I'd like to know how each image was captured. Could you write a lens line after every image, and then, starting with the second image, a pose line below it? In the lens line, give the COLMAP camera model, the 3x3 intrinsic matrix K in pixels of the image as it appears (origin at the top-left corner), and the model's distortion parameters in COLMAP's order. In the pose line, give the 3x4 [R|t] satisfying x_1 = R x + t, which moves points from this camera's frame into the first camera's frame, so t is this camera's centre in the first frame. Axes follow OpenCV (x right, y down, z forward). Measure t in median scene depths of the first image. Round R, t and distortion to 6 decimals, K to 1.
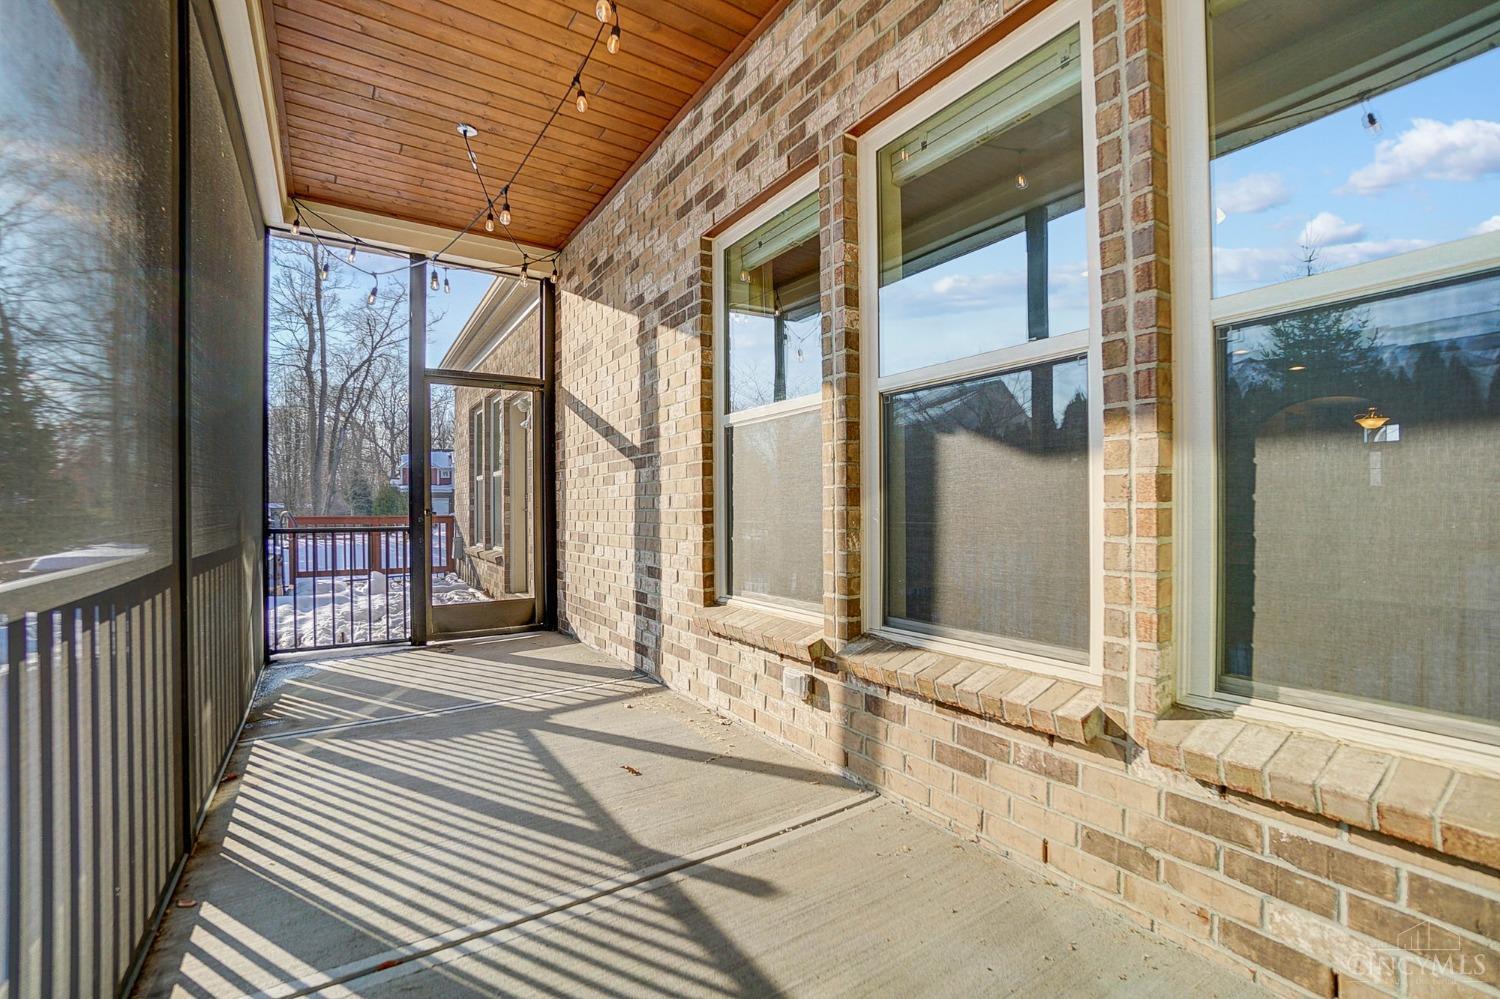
lens RADIAL K [[667.7, 0, 731.0], [0, 667.7, 508.7], [0, 0, 1]] dist [-0.070694, 0.029053]
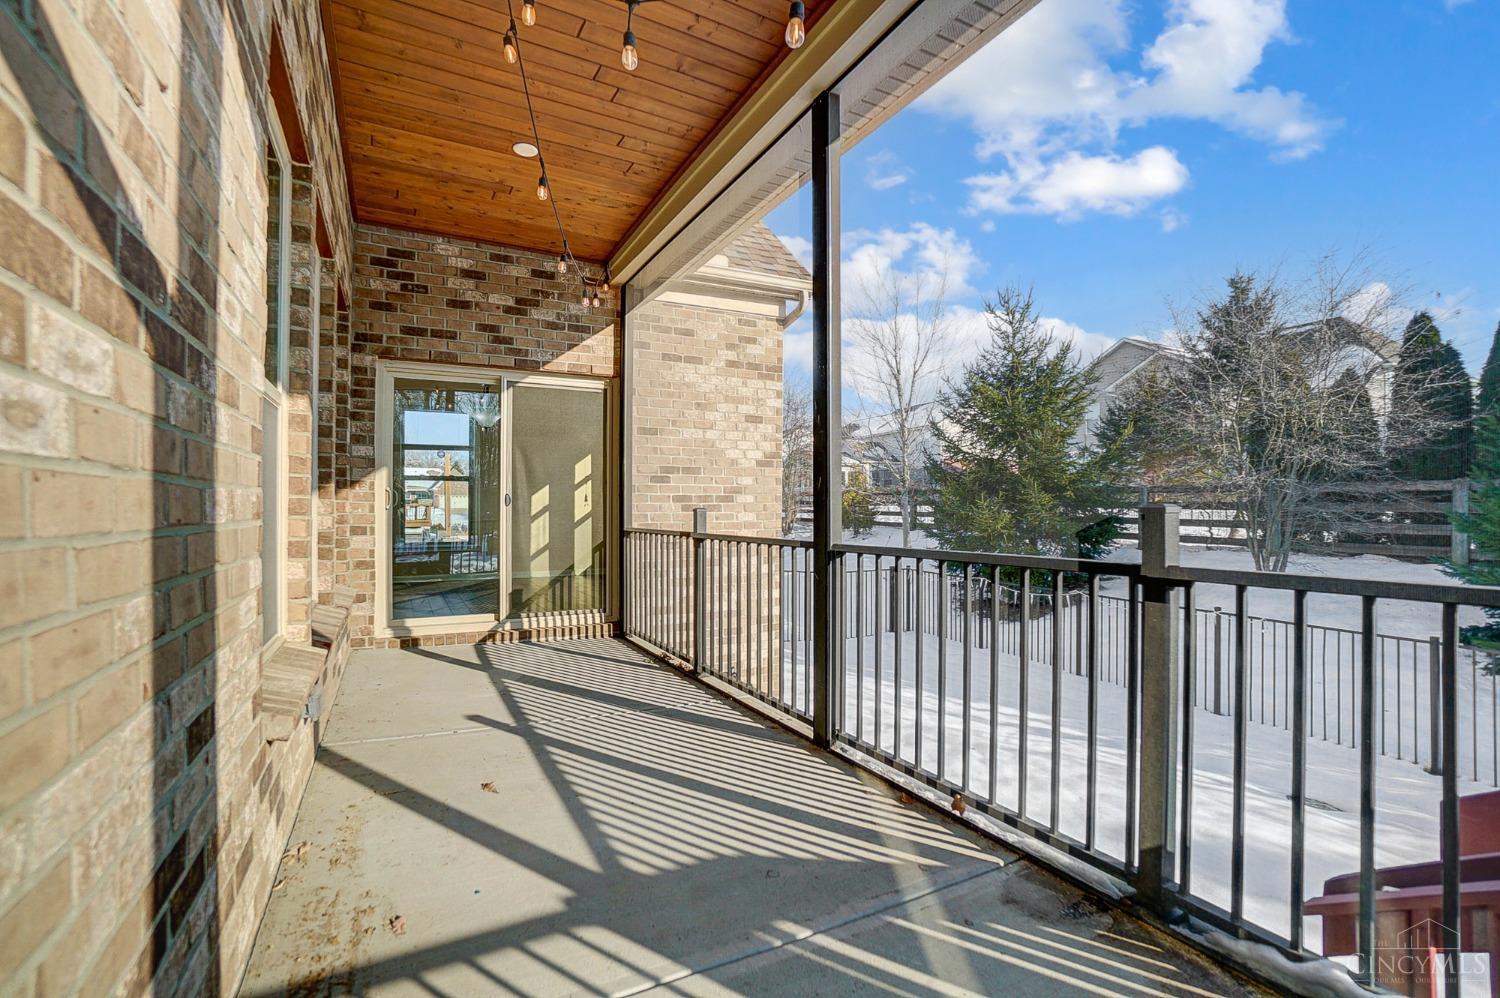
lens RADIAL K [[667.7, 0, 731.0], [0, 667.7, 508.2], [0, 0, 1]] dist [-0.070694, 0.029053]
pose [[-0.997034, 0.002140, 0.076933, -0.558052], [0.001478, 0.999961, -0.008667, -0.006434], [-0.076948, -0.008528, -0.996999, 1.874642]]
